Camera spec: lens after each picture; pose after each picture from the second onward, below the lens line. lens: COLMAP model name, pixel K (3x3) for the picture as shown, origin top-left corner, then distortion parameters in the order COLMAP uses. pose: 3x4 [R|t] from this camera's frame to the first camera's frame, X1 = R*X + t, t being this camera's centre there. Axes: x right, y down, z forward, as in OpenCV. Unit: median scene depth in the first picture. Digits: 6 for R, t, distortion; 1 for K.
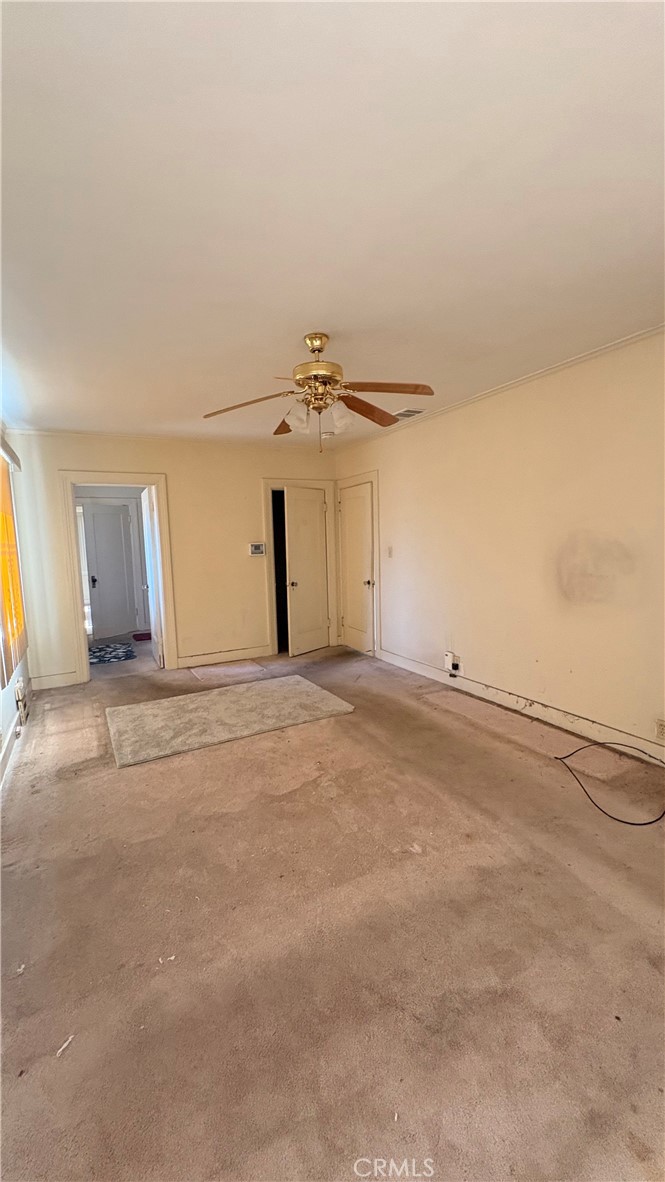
lens RADIAL K [[468.6, 0, 330.9], [0, 468.6, 590.4], [0, 0, 1]] dist [-0.002252, -0.000044]
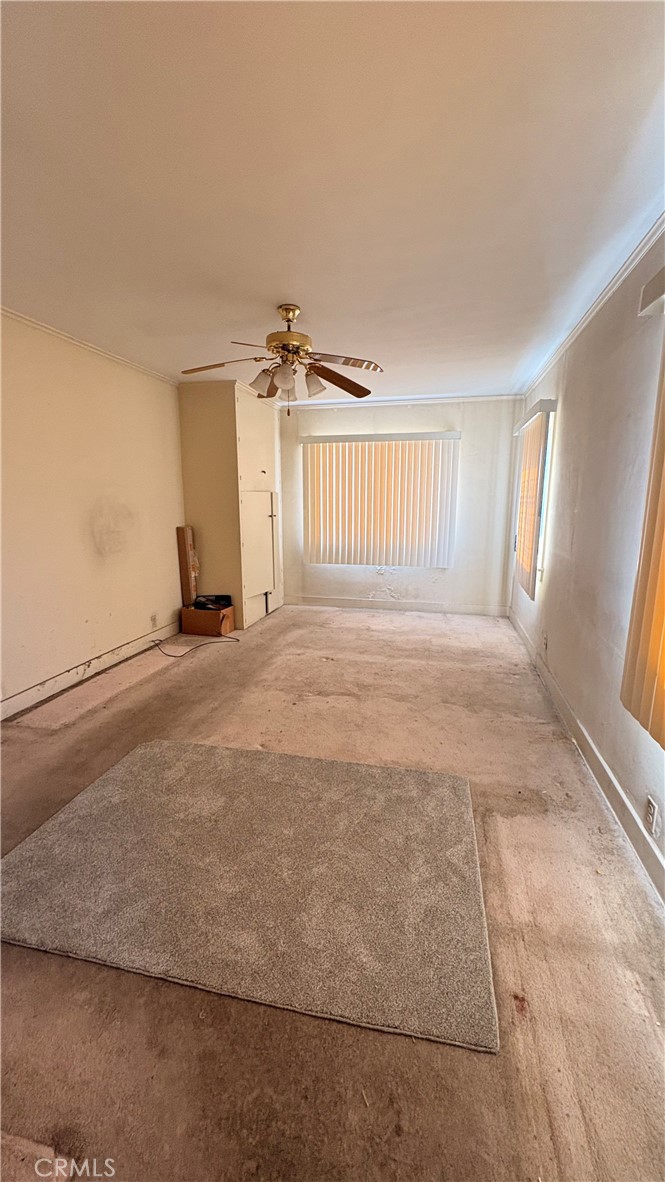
lens RADIAL K [[468.6, 0, 333.7], [0, 468.6, 593.1], [0, 0, 1]] dist [-0.002252, -0.000044]
pose [[-0.748355, -0.100796, 0.655595, -0.640327], [0.098780, 0.960429, 0.260420, -0.124374], [-0.655902, 0.259646, -0.708785, 1.352147]]
